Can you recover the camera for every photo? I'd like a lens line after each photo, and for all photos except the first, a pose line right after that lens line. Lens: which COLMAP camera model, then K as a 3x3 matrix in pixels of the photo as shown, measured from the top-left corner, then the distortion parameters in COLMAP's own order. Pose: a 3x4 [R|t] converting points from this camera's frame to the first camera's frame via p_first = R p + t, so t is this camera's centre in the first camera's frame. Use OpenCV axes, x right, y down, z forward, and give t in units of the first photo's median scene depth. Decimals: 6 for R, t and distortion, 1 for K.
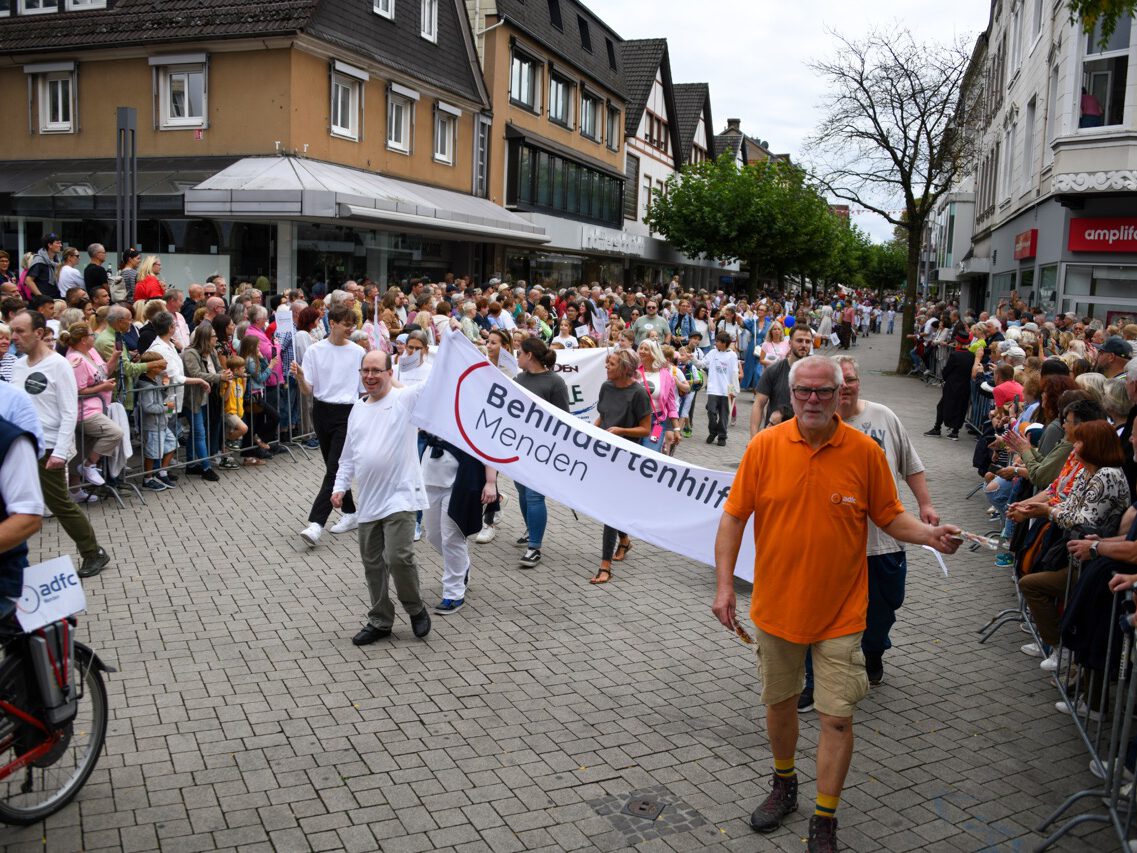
lens RADIAL K [[1009.6, 0, 564.4], [0, 1009.6, 427.8], [0, 0, 1]] dist [-0.144563, 0.070557]
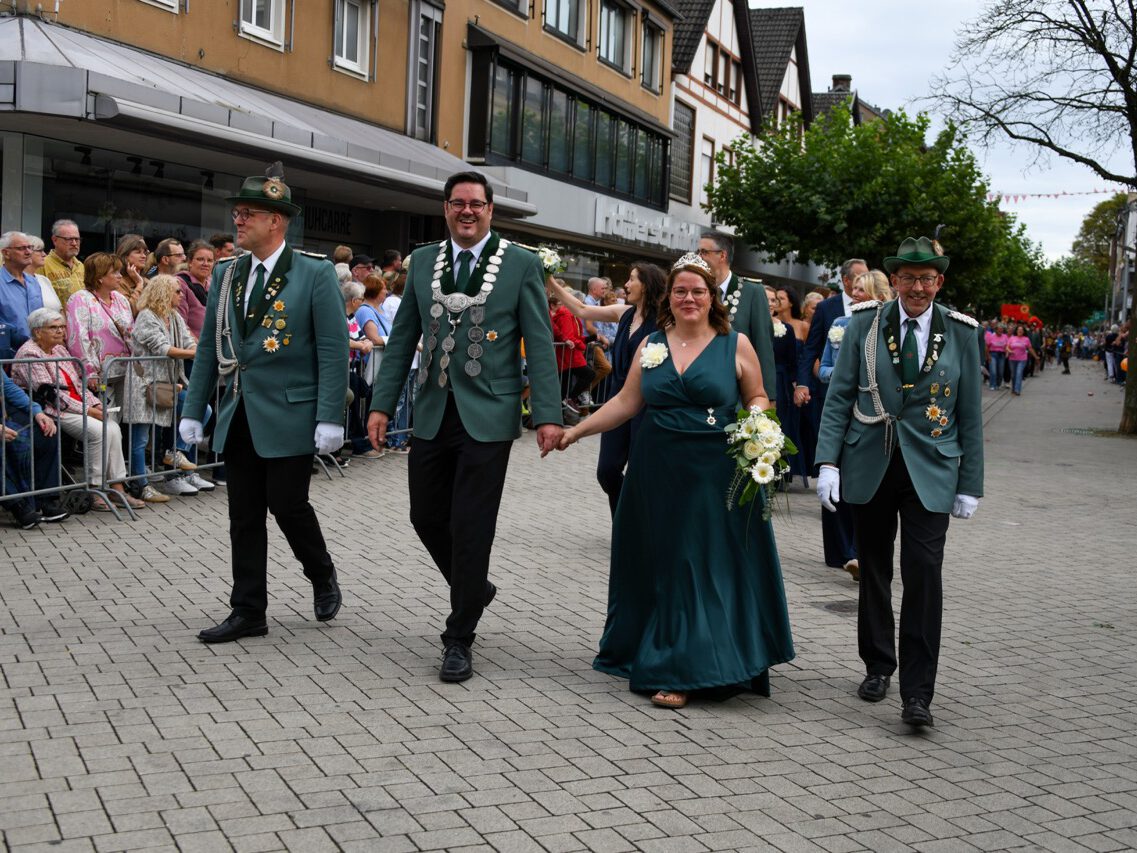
lens RADIAL K [[1412.3, 0, 643.6], [0, 1412.3, 385.5], [0, 0, 1]] dist [-0.016046, 0.082951]
pose [[0.999617, 0.008549, 0.026336, 0.029085], [-0.005883, 0.994999, -0.099709, 0.001547], [-0.027057, 0.099516, 0.994668, 0.162993]]
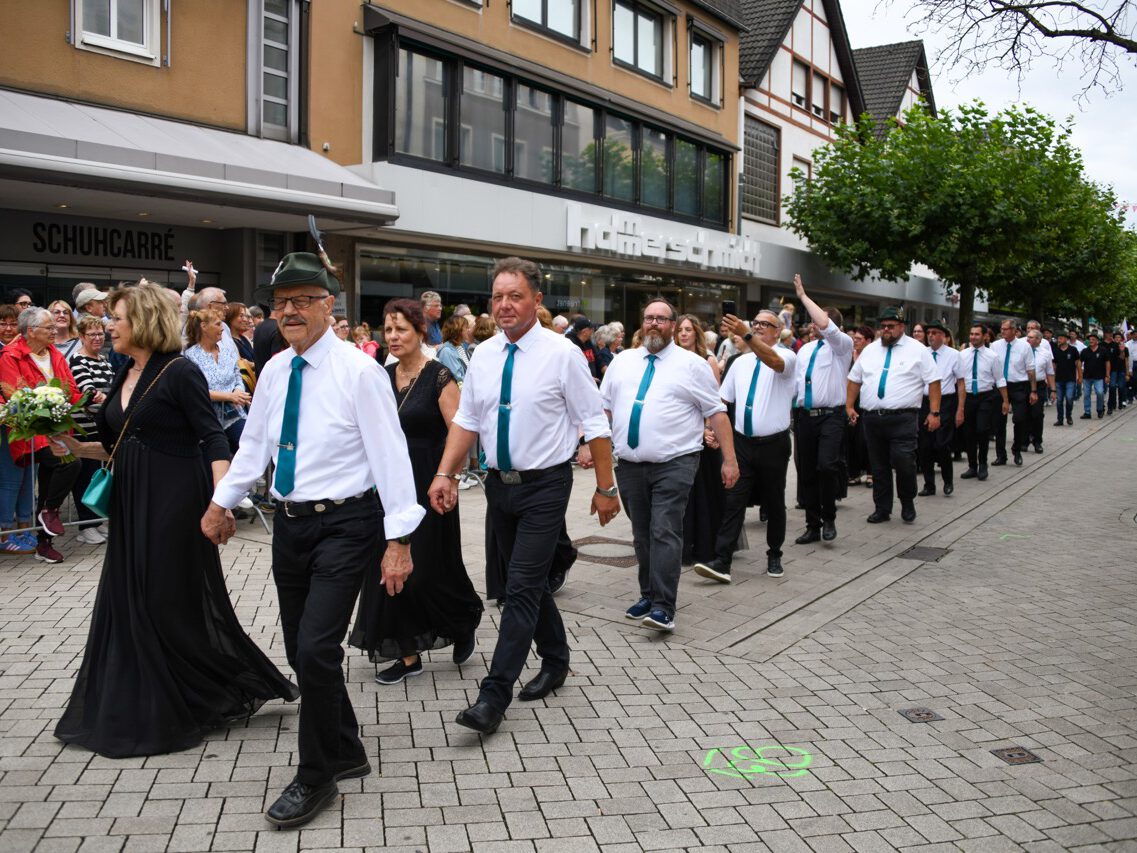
lens RADIAL K [[1016.1, 0, 571.4], [0, 1016.1, 433.7], [0, 0, 1]] dist [-0.143704, 0.069192]
pose [[0.961411, -0.003472, -0.275094, 0.189598], [-0.013466, 0.998128, -0.059657, -0.057757], [0.274786, 0.061059, 0.959565, 0.575073]]
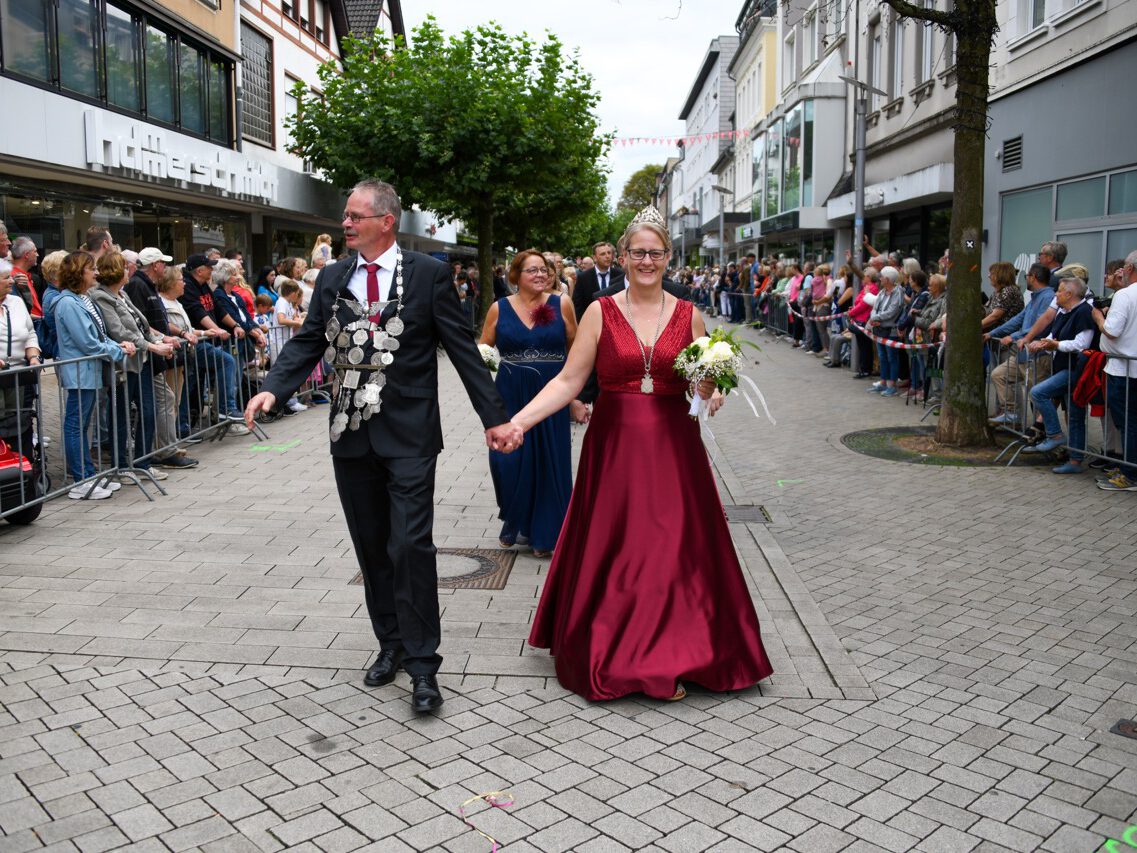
lens RADIAL K [[1039.0, 0, 569.3], [0, 1039.0, 429.0], [0, 0, 1]] dist [-0.129138, 0.072802]
pose [[0.959713, -0.078882, 0.269681, 0.100945], [0.077717, 0.996862, 0.015013, -0.070458], [-0.270019, 0.006551, 0.962833, 0.631925]]
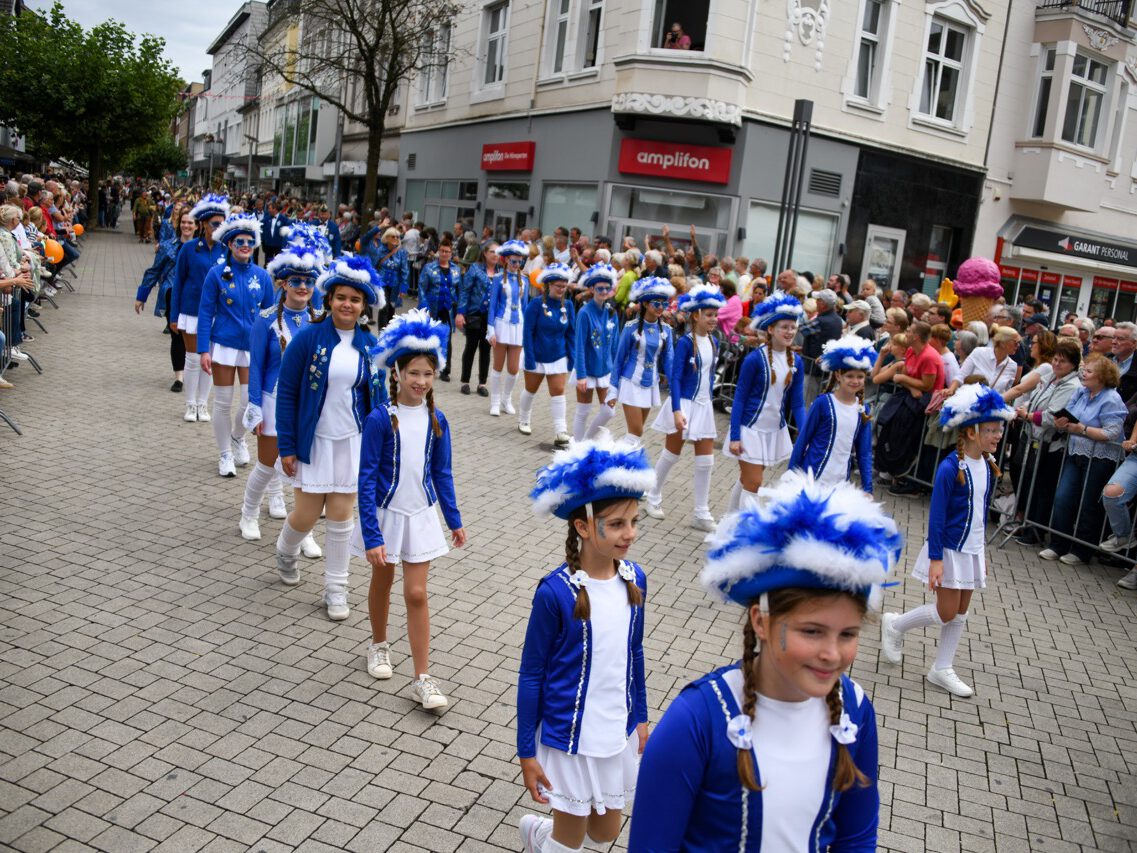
lens RADIAL K [[1007.4, 0, 565.1], [0, 1007.4, 428.5], [0, 0, 1]] dist [-0.146877, 0.072045]
pose [[0.729694, -0.093481, 0.677354, -0.142462], [0.017355, 0.992824, 0.118322, -0.028951], [-0.683553, -0.074583, 0.726080, 0.184525]]
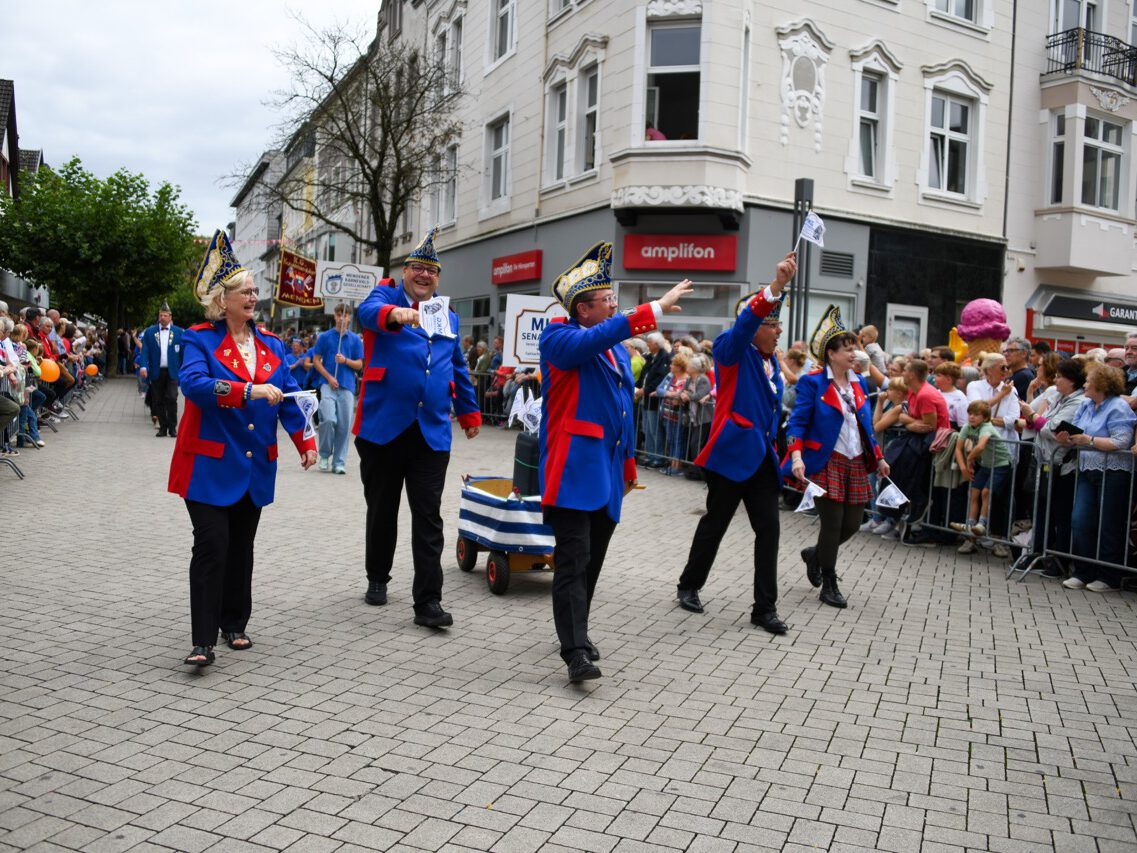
lens RADIAL K [[1039.0, 0, 569.3], [0, 1039.0, 429.0], [0, 0, 1]] dist [-0.129138, 0.072802]
pose [[0.753136, -0.052294, 0.655783, -0.128788], [0.084851, 0.996231, -0.018005, -0.006176], [-0.652370, 0.069204, 0.754734, 0.173766]]
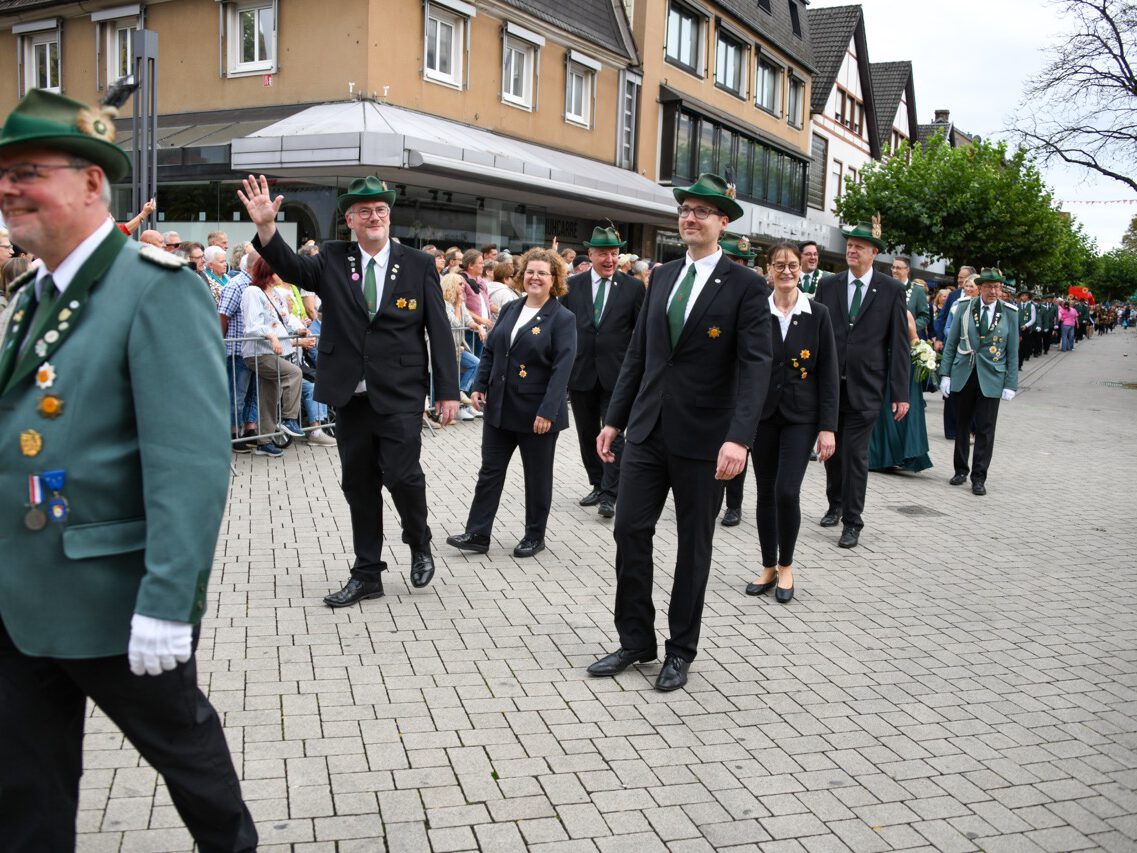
lens RADIAL K [[1021.1, 0, 567.7], [0, 1021.1, 430.7], [0, 0, 1]] dist [-0.139728, 0.074251]
pose [[0.982145, 0.029250, -0.185837, 0.033219], [-0.031277, 0.999479, -0.007984, 0.000115], [0.185507, 0.013654, 0.982548, 0.149636]]
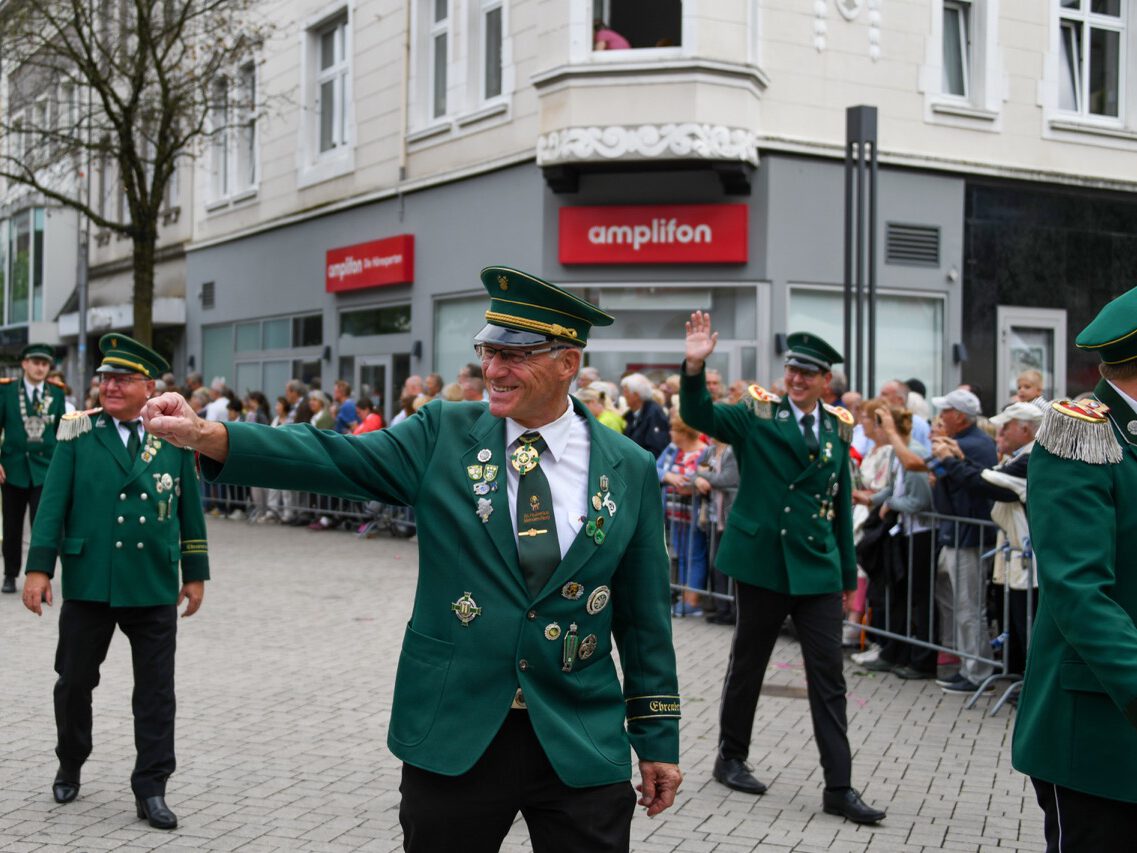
lens RADIAL K [[1687.5, 0, 468.6], [0, 1687.5, 373.1], [0, 0, 1]] dist [0.034466, 0.121693]
pose [[0.729493, -0.018101, 0.683749, -0.133442], [0.115650, 0.988521, -0.097218, -0.016492], [-0.674141, 0.149995, 0.723212, 0.203447]]
